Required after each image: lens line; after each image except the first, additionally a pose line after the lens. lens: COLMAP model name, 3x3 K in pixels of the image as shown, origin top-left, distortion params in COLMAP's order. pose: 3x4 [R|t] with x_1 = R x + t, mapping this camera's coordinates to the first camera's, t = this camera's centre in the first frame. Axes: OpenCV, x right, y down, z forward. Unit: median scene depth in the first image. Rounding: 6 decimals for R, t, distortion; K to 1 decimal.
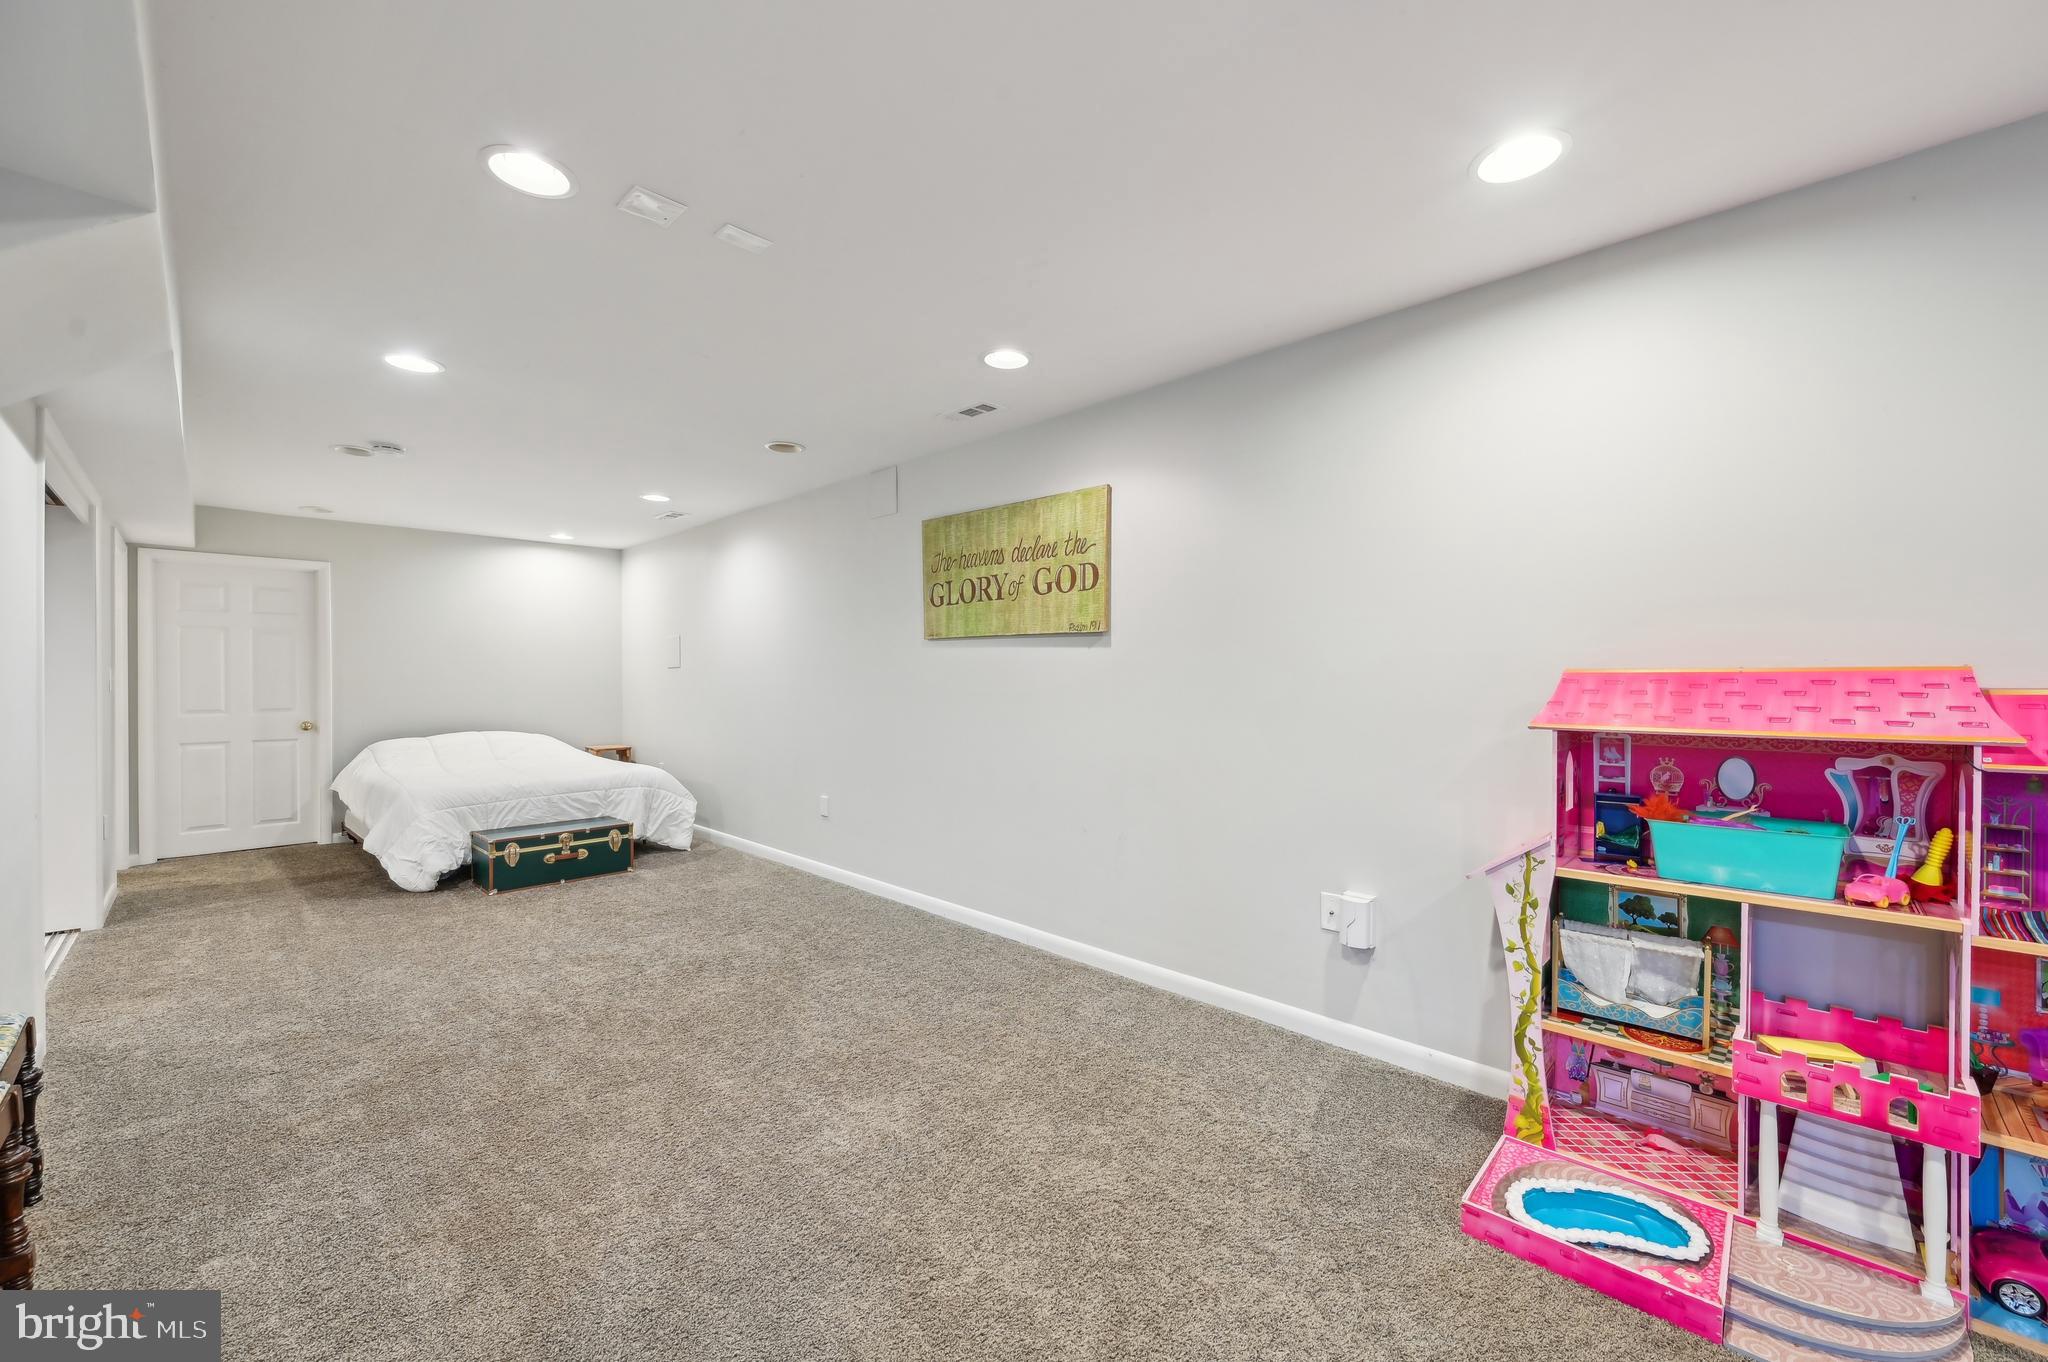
lens RADIAL K [[810.2, 0, 1029.4], [0, 810.2, 686.7], [0, 0, 1]] dist [-0.000250, -0.000200]
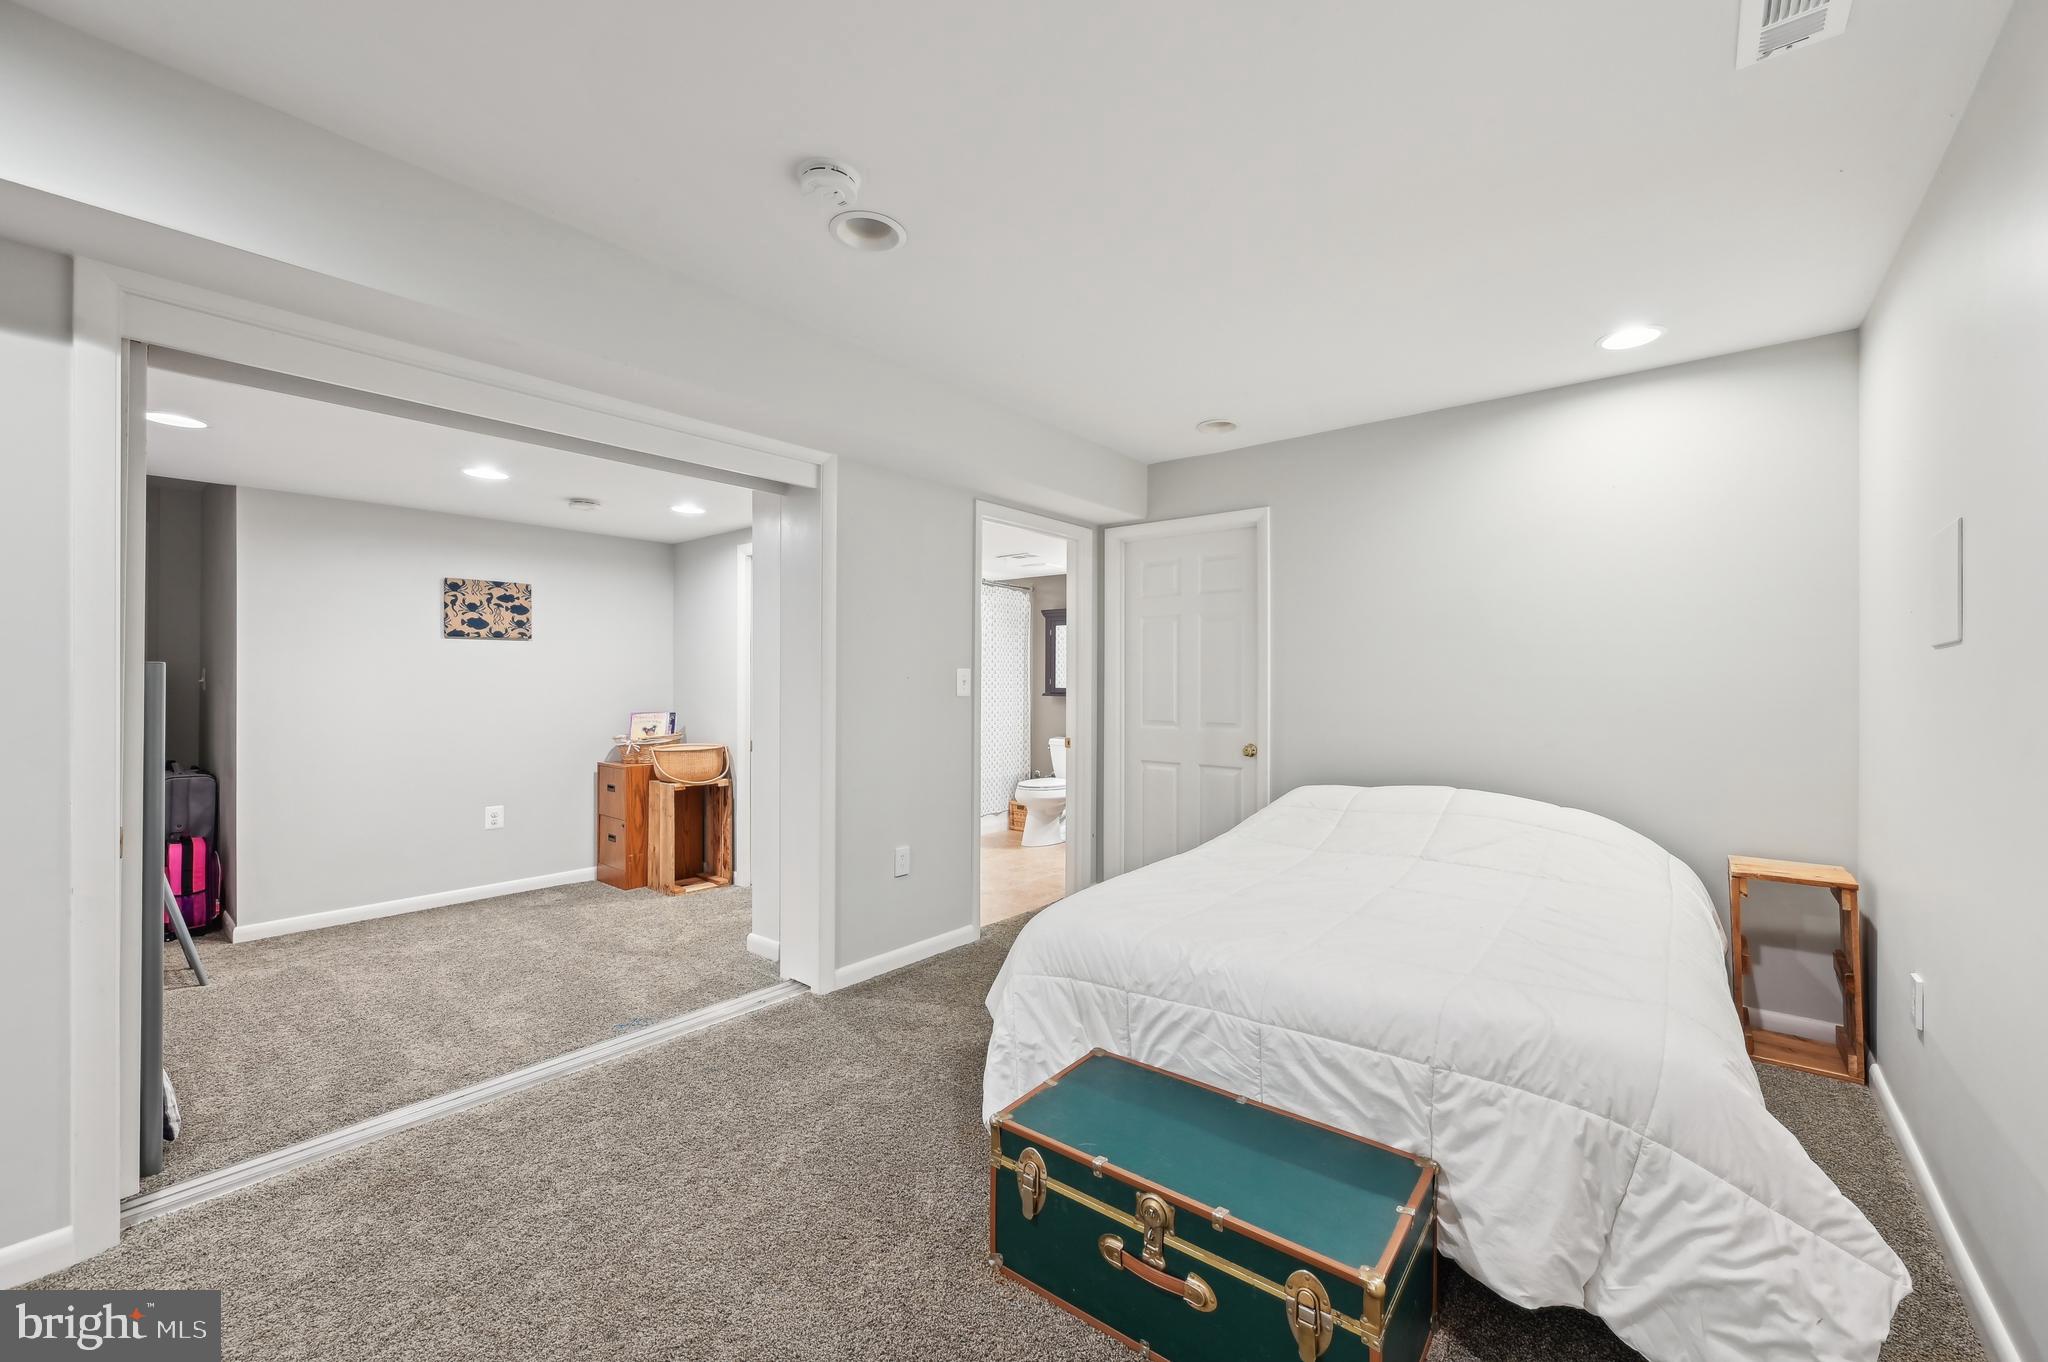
lens RADIAL K [[809.6, 0, 1024.0], [0, 809.6, 681.0], [0, 0, 1]] dist [-0.000044, -0.000085]
pose [[0.093975, 0.001851, -0.995573, -0.275033], [-0.010897, 0.999940, 0.000830, -0.010580], [0.995515, 0.010771, 0.093989, 0.914665]]
